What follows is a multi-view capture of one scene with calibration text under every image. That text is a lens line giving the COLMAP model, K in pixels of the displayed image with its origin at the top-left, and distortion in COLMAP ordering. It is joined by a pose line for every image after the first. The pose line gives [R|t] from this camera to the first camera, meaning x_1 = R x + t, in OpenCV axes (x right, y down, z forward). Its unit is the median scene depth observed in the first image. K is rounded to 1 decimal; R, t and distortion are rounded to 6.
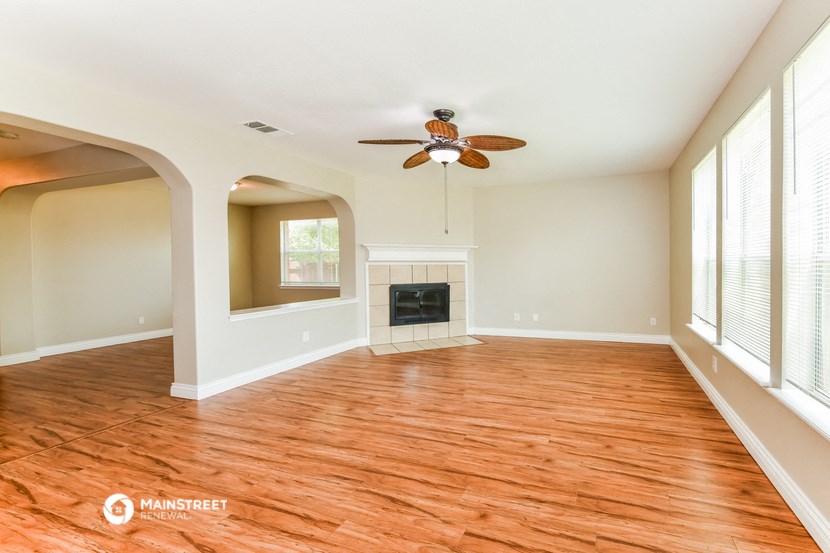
lens RADIAL K [[434.1, 0, 414.5], [0, 434.1, 272.5], [0, 0, 1]] dist [-0.001366, -0.000140]
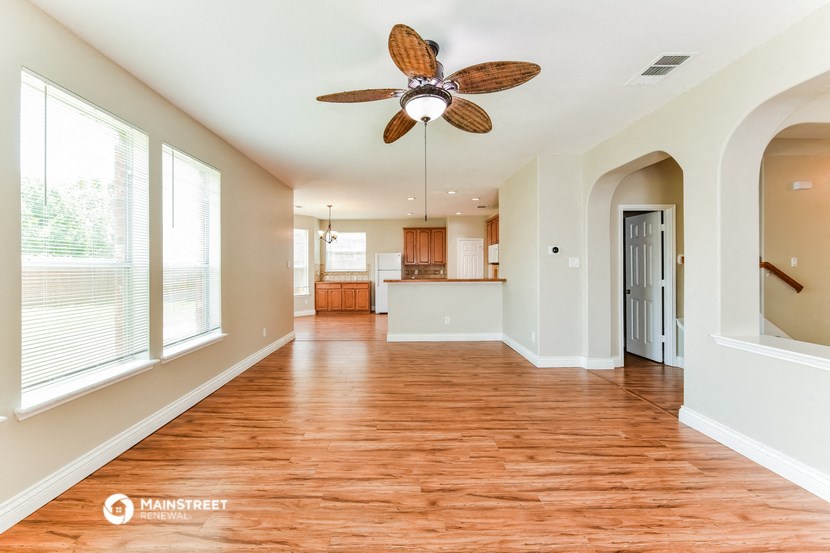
lens RADIAL K [[434.1, 0, 410.4], [0, 434.1, 271.4], [0, 0, 1]] dist [-0.001366, -0.000140]
pose [[-0.907209, 0.018698, -0.420265, 0.467356], [0.007329, 0.999563, 0.028651, -0.058923], [0.420617, 0.022912, -0.906949, 1.894214]]
